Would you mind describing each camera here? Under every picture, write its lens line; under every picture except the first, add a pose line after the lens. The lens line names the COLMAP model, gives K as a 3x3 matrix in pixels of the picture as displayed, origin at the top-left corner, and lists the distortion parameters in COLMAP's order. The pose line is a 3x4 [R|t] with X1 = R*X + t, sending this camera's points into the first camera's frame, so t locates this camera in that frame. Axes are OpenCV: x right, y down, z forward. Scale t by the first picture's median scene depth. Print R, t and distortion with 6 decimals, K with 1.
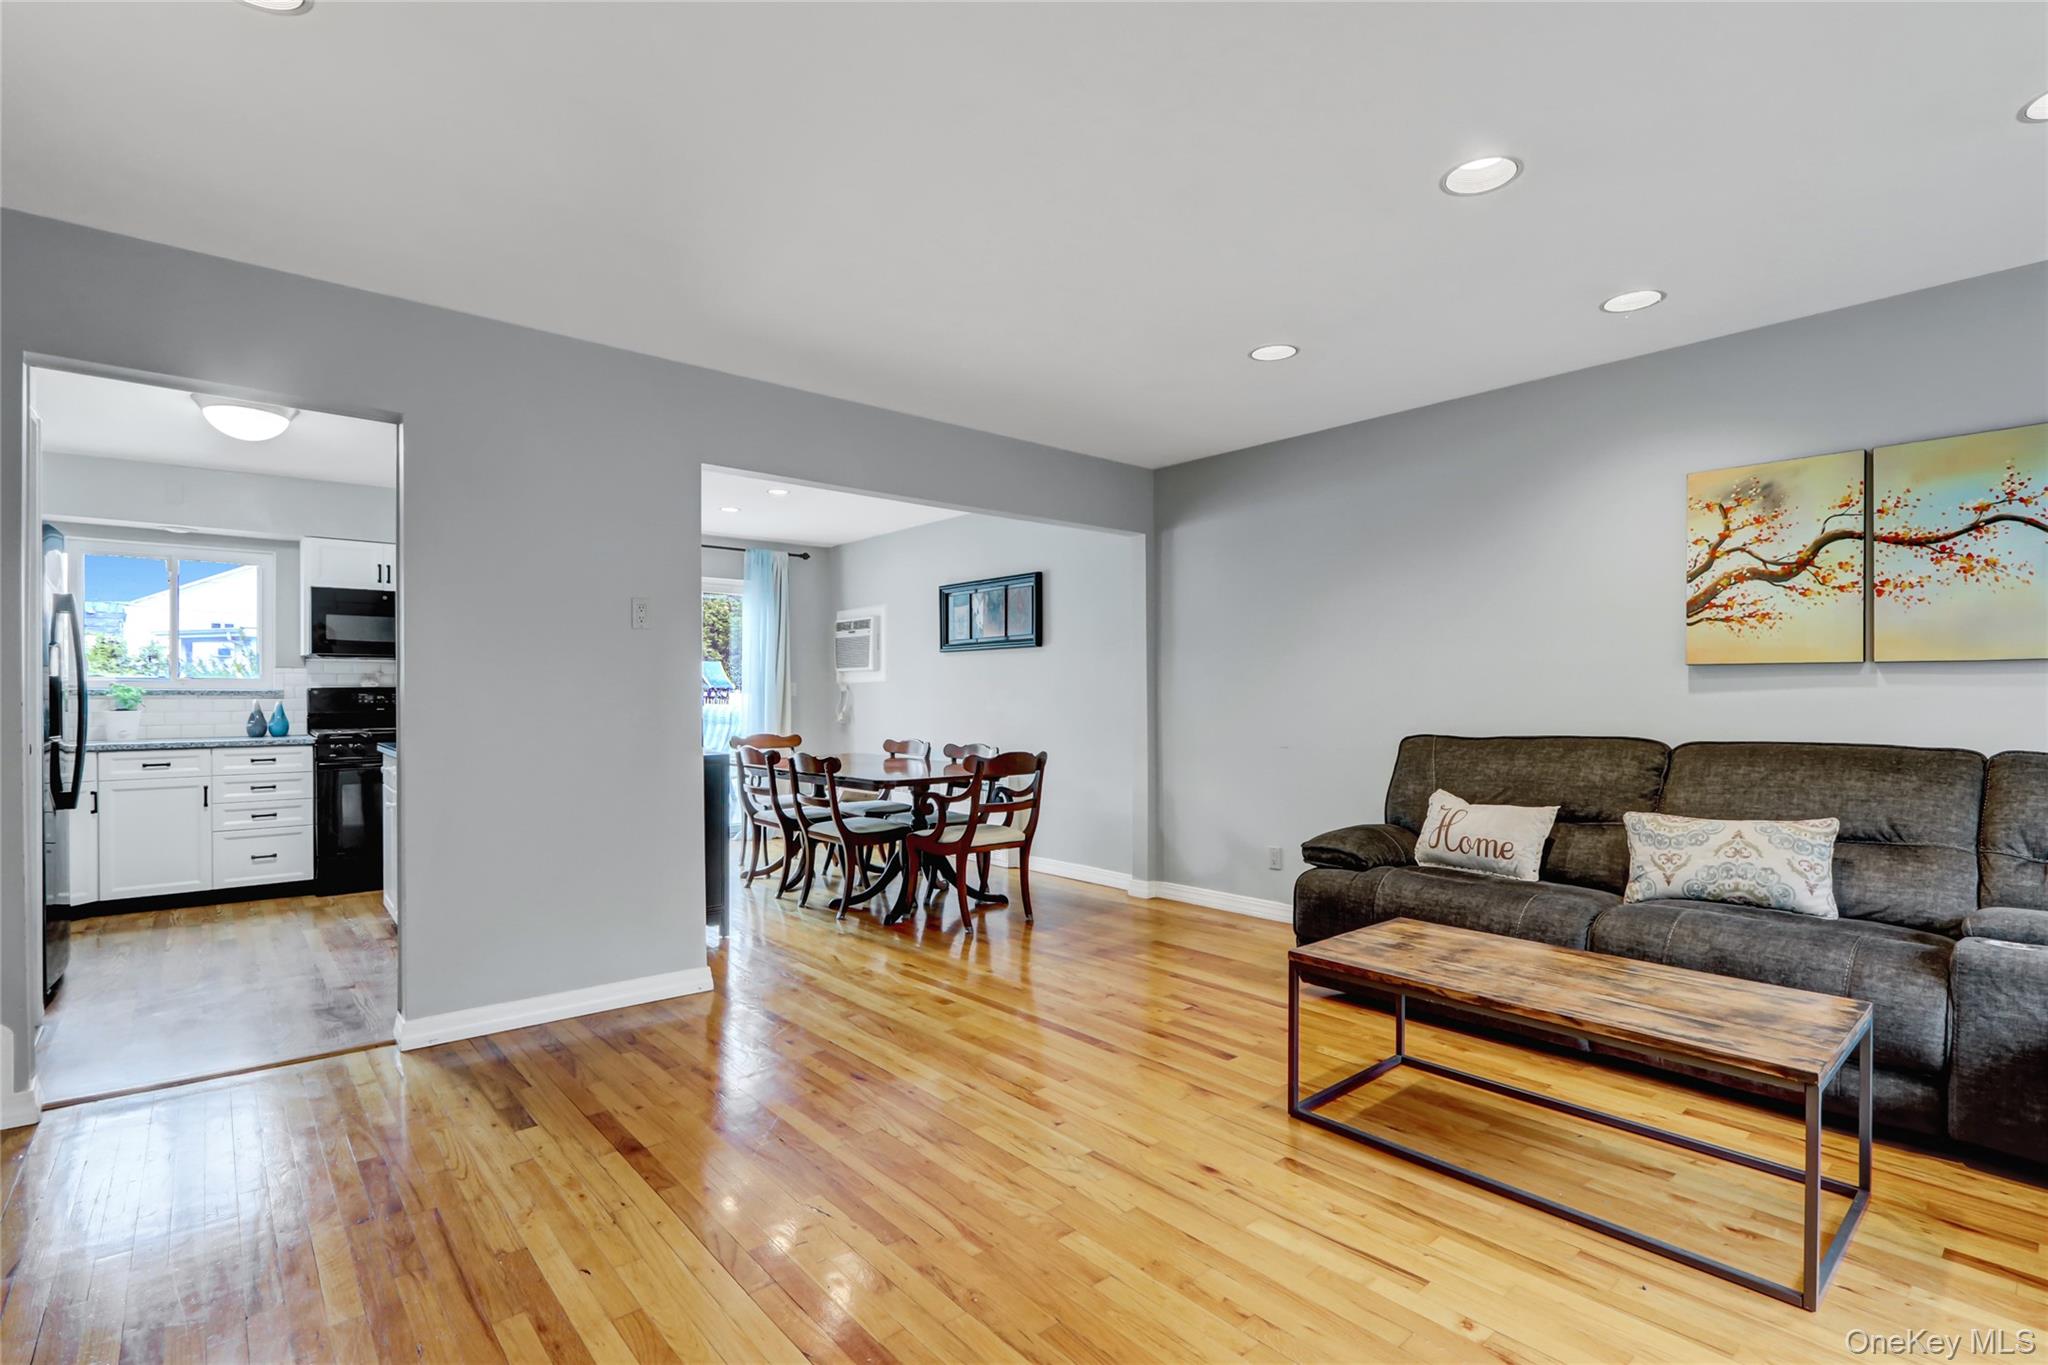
lens RADIAL K [[958.5, 0, 1006.3], [0, 958.5, 690.2], [0, 0, 1]] dist [-0.012135, 0.002470]
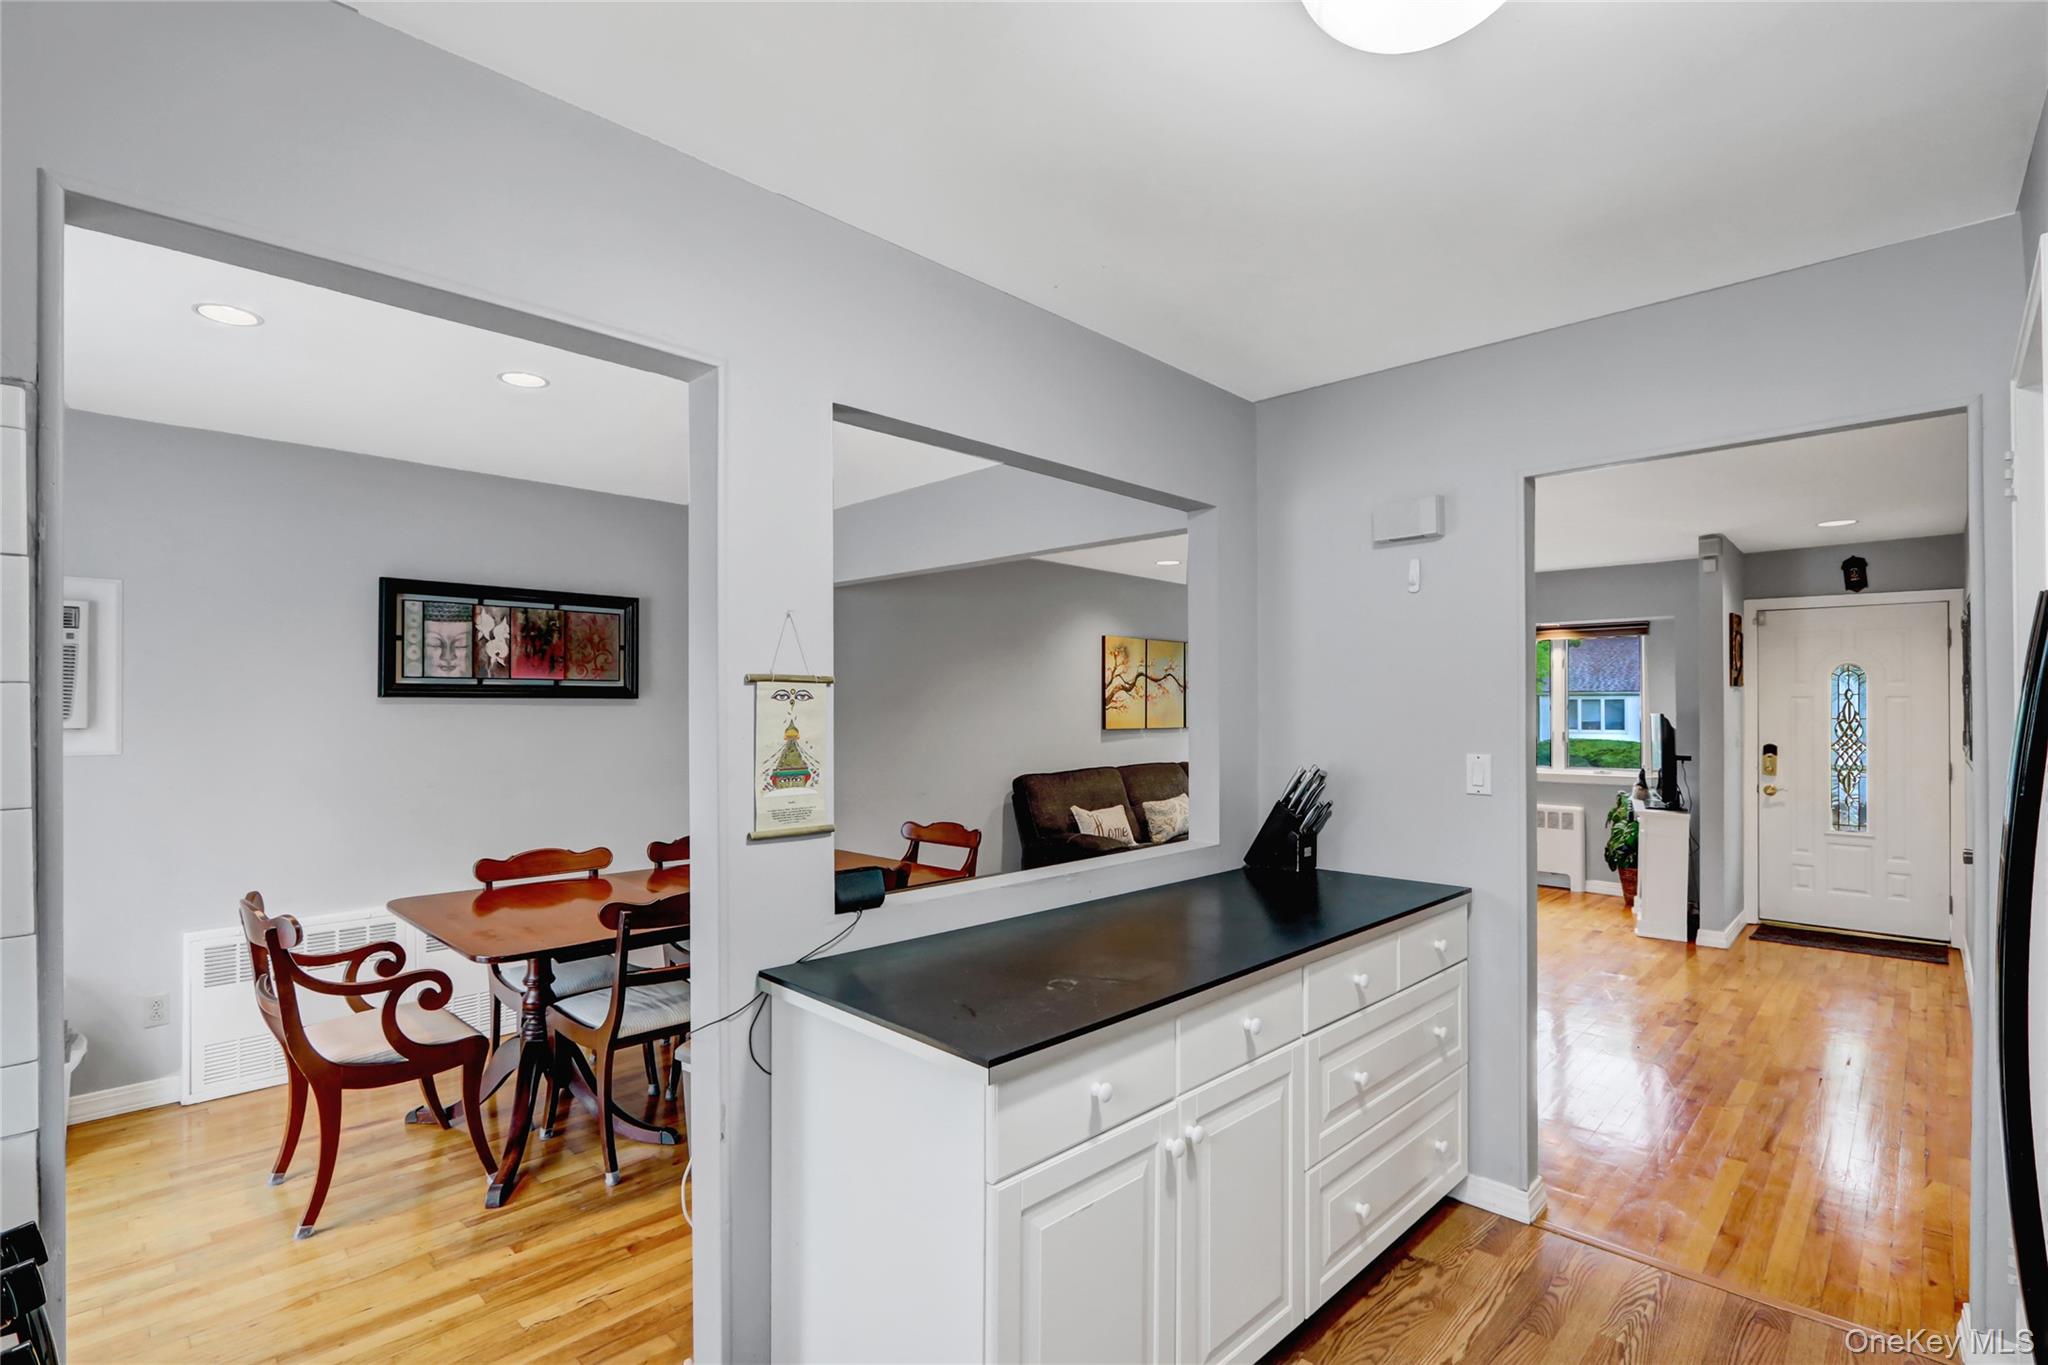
lens RADIAL K [[958.5, 0, 1030.7], [0, 958.5, 693.5], [0, 0, 1]] dist [-0.012135, 0.002470]
pose [[-0.098310, 0.012550, 0.995077, -1.370534], [-0.007097, 0.999886, -0.013312, -0.077420], [-0.995131, -0.008371, -0.098210, 1.421154]]
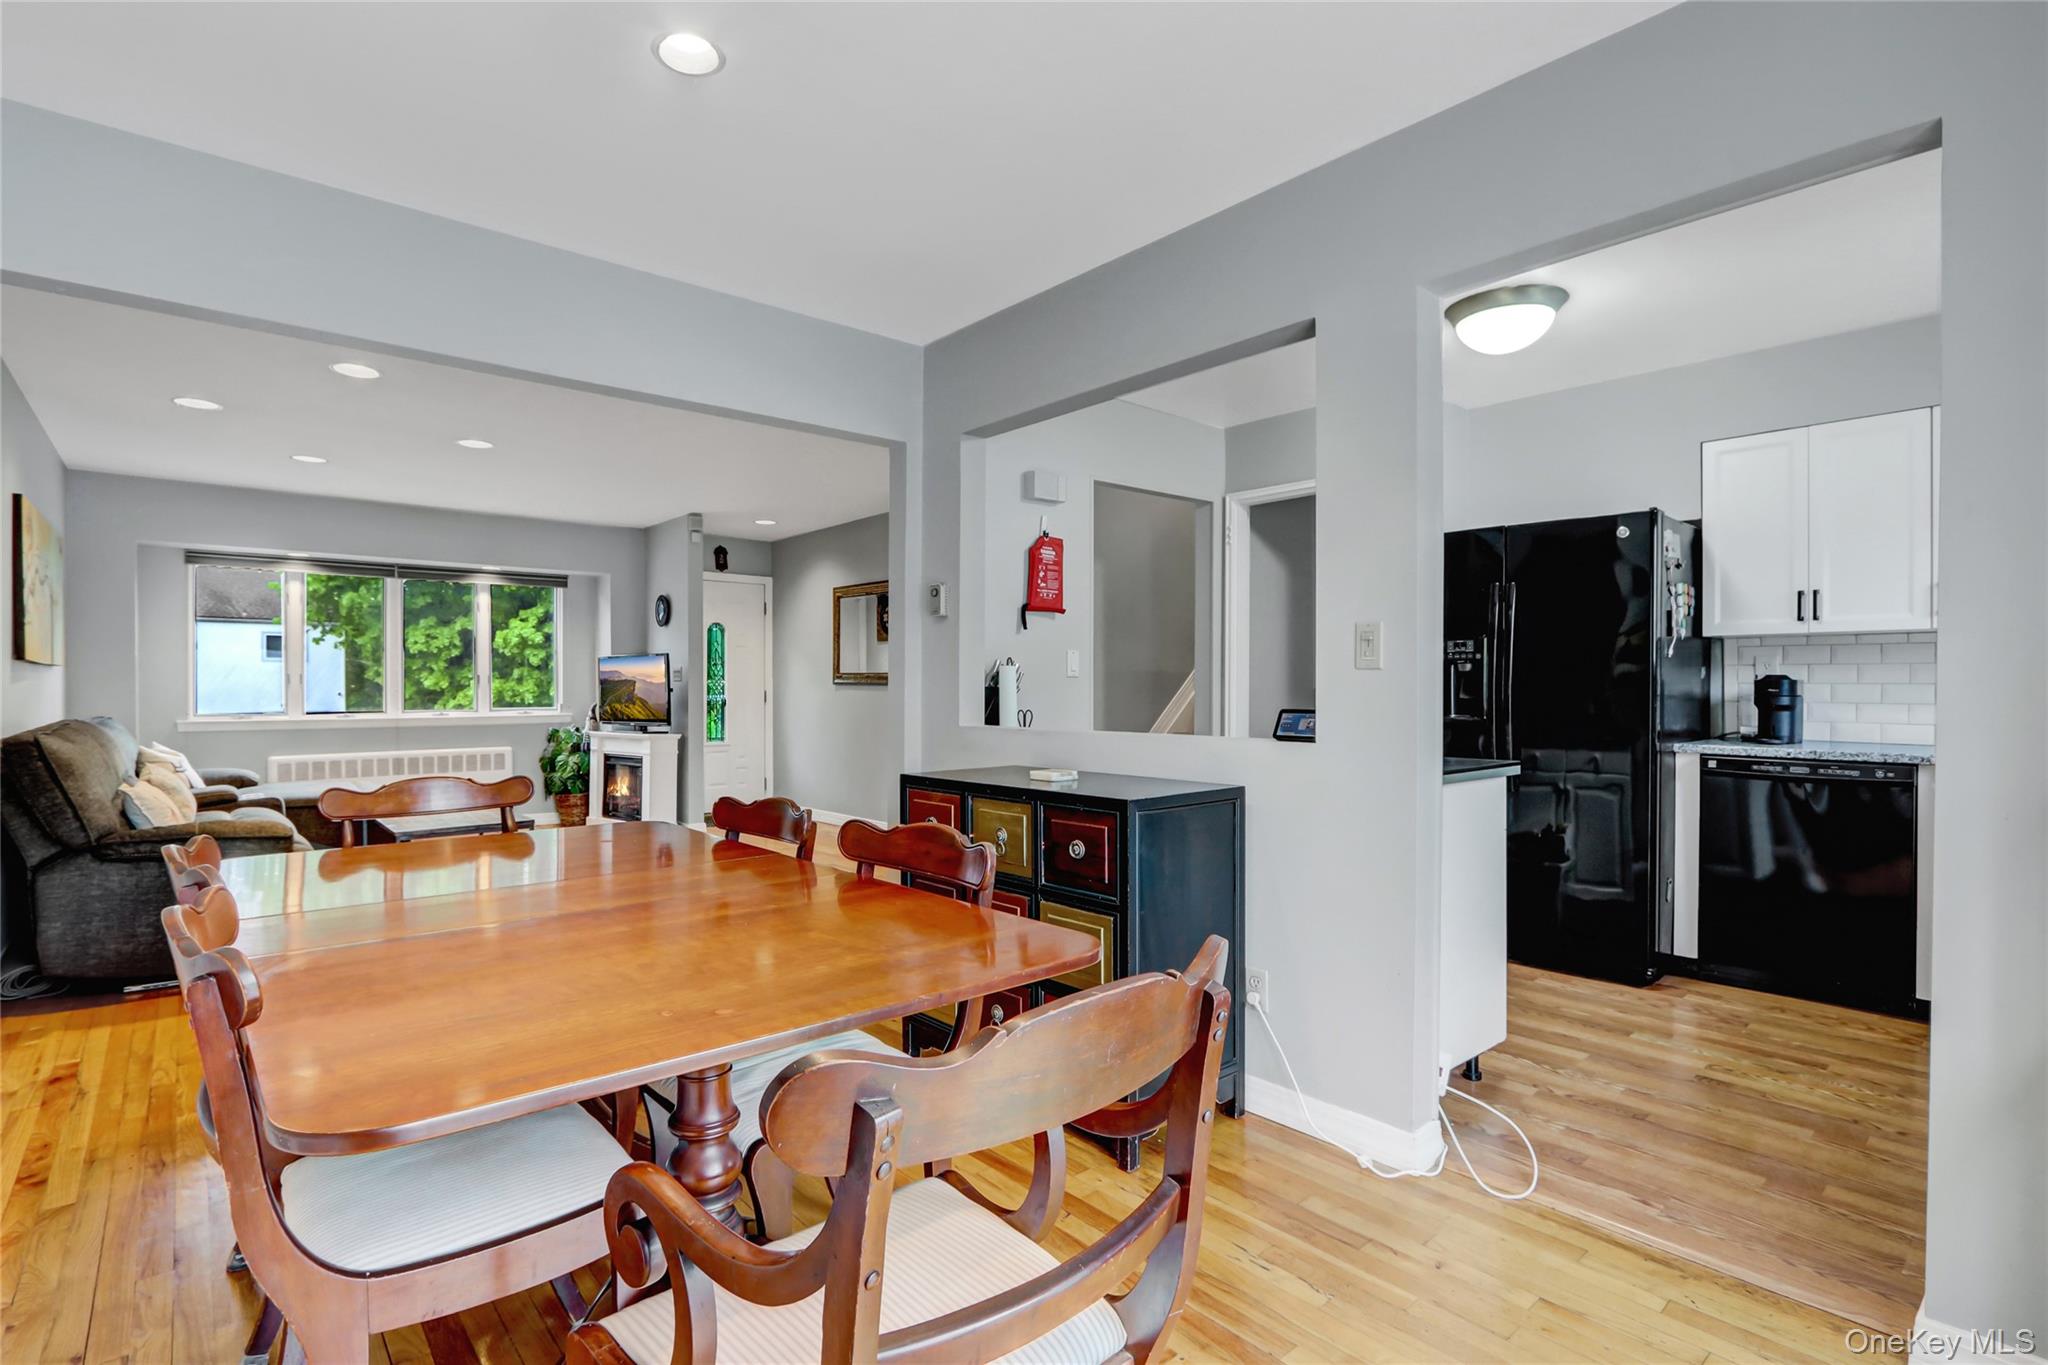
lens RADIAL K [[958.5, 0, 988.9], [0, 958.5, 692.5], [0, 0, 1]] dist [-0.012135, 0.002470]
pose [[-0.999805, 0.003715, 0.019385, -0.500181], [0.003755, 0.999991, 0.002040, 0.015344], [-0.019377, 0.002113, -0.999810, 2.224974]]
